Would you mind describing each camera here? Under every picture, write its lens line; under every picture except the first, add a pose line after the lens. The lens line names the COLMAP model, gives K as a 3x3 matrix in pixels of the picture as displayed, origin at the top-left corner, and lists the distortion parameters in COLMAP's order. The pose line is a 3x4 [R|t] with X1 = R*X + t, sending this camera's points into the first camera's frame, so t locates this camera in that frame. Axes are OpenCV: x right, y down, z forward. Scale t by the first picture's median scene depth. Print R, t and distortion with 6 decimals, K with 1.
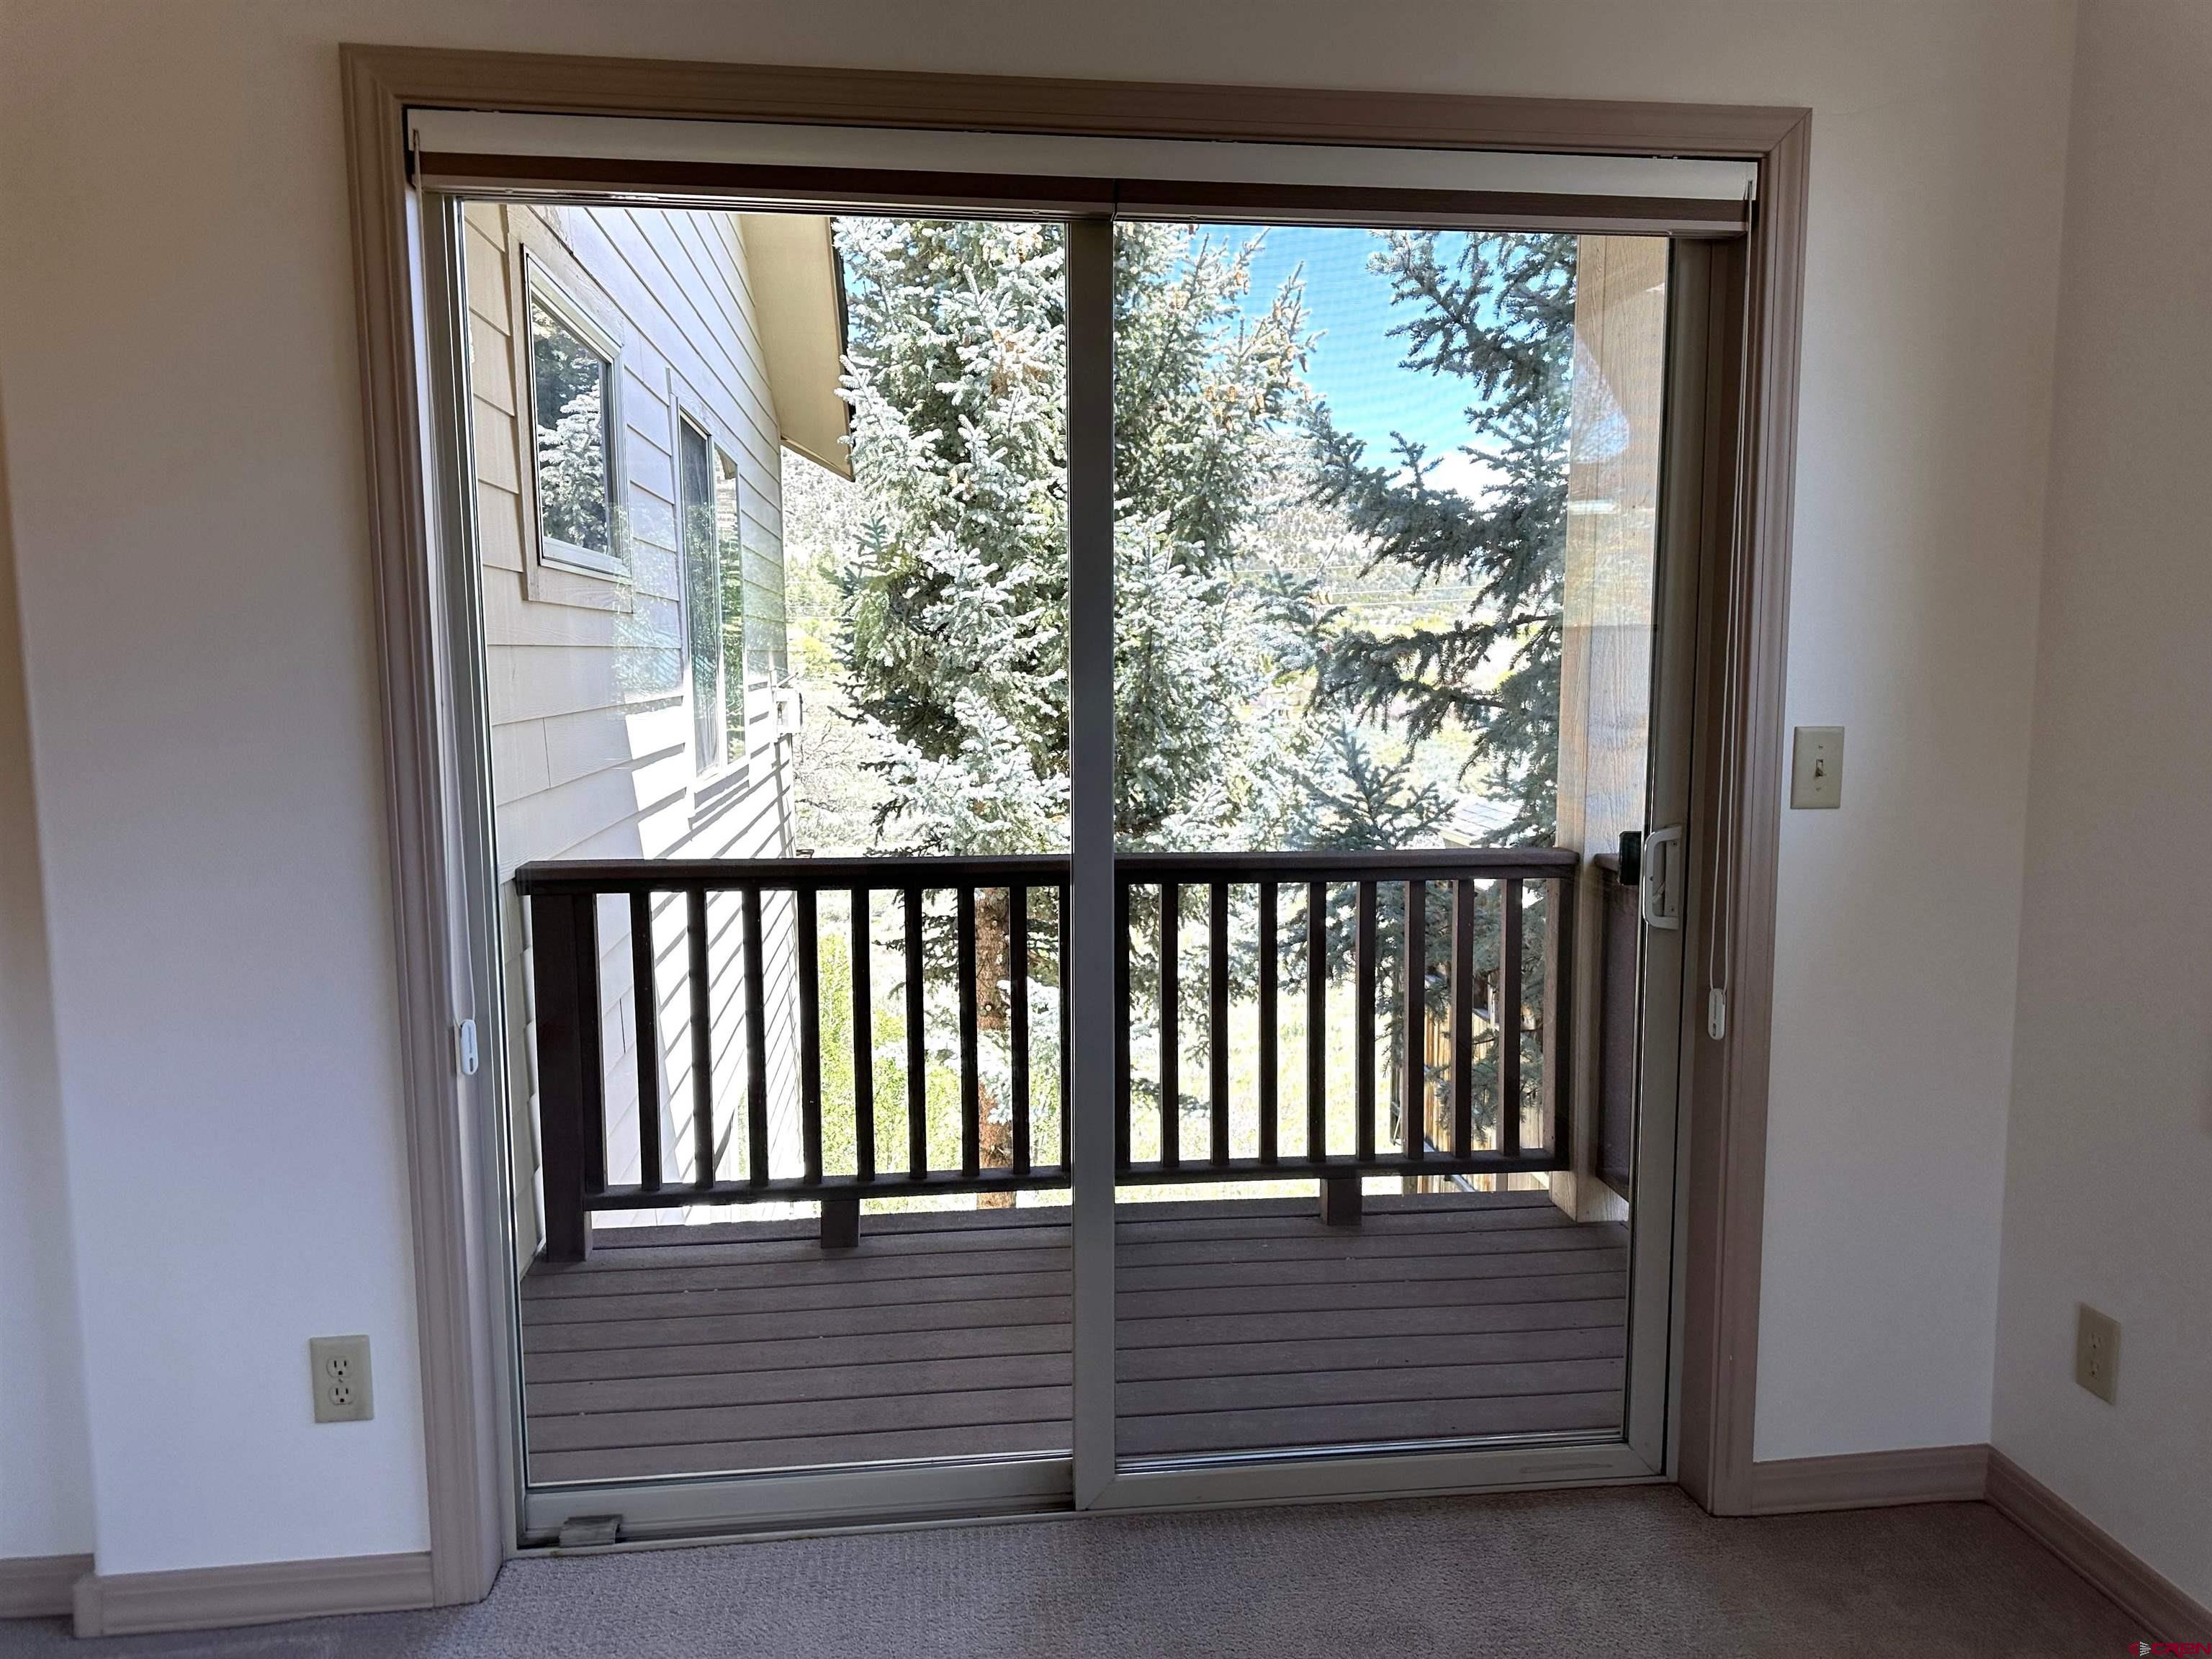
lens RADIAL K [[1539.6, 0, 1106.0], [0, 1539.6, 829.5], [0, 0, 1]] dist [0.145268, -0.240799]
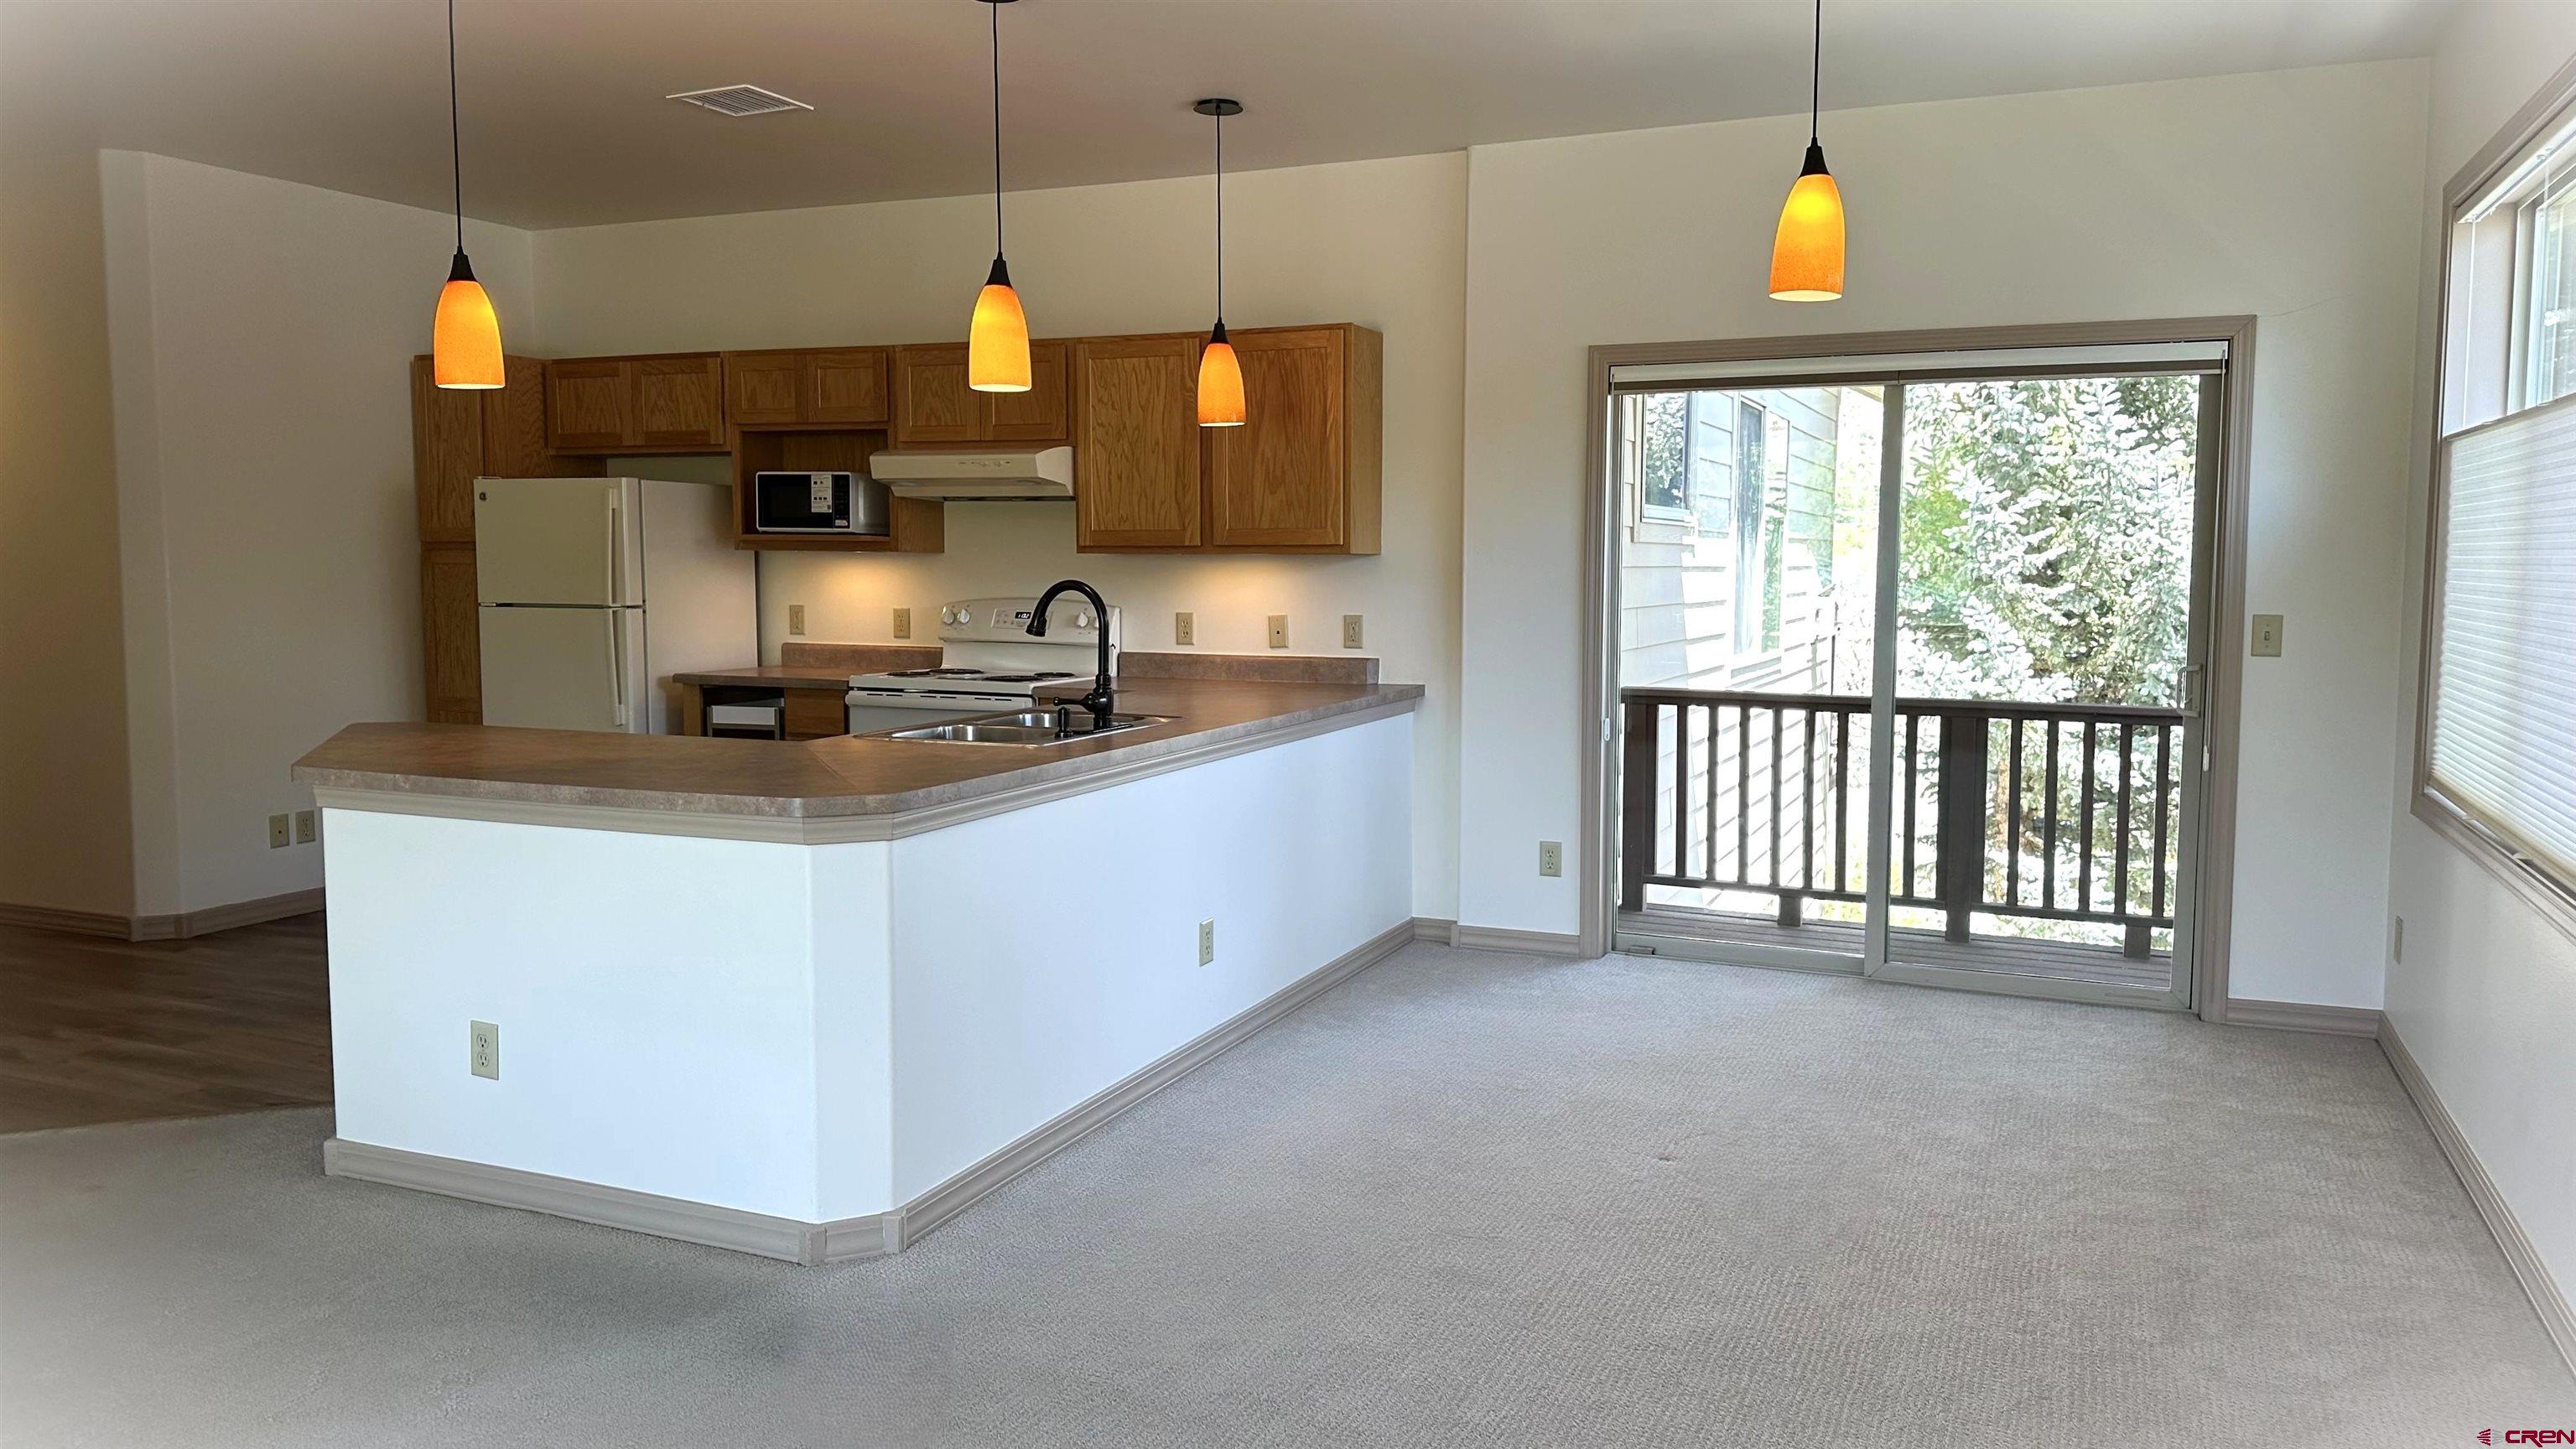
lens RADIAL K [[1801.7, 0, 1288.0], [0, 1801.7, 724.5], [0, 0, 1]] dist [0.034565, -0.001727]
pose [[0.864497, 0.051297, -0.500014, 0.197065], [-0.062627, 0.998020, -0.005889, 0.059072], [0.498721, 0.036405, 0.865998, -0.580317]]
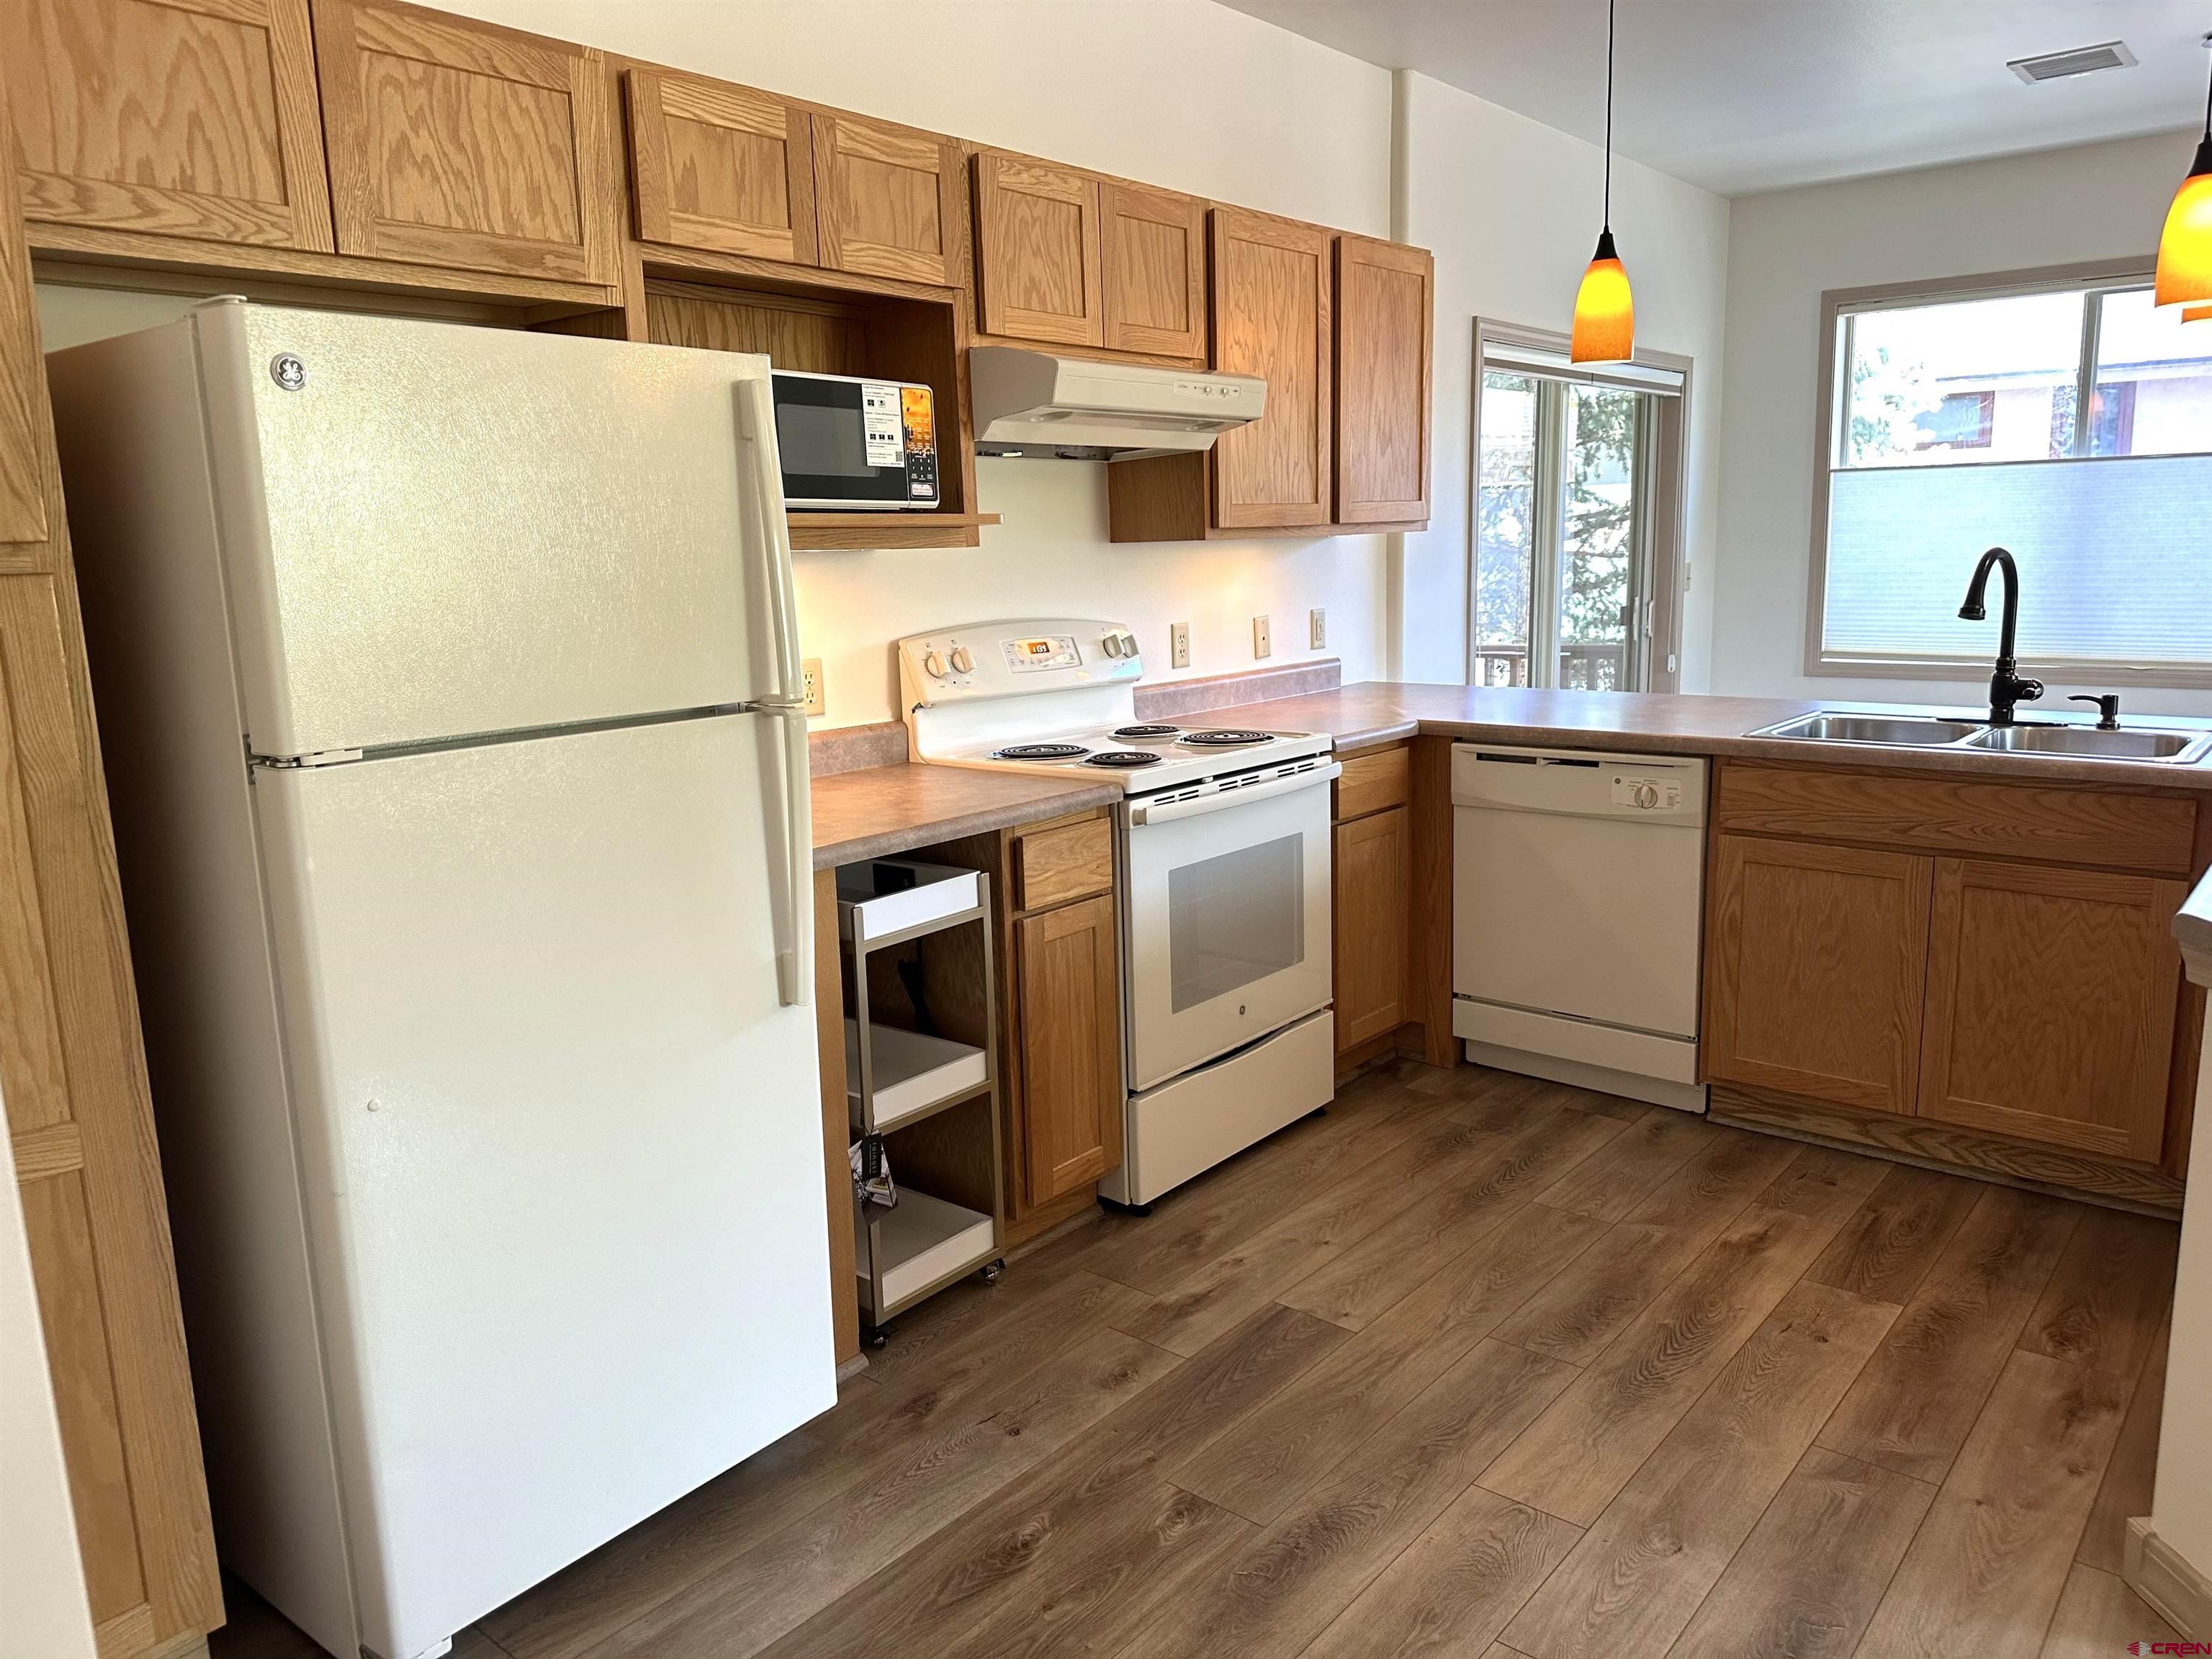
lens RADIAL K [[1557.8, 0, 1106.0], [0, 1557.8, 829.5], [0, 0, 1]] dist [0.089814, -0.123802]
pose [[0.721453, -0.144191, 0.677285, -0.884339], [0.106553, 0.989548, 0.097168, 0.009383], [-0.684217, 0.002065, 0.729276, -0.154260]]
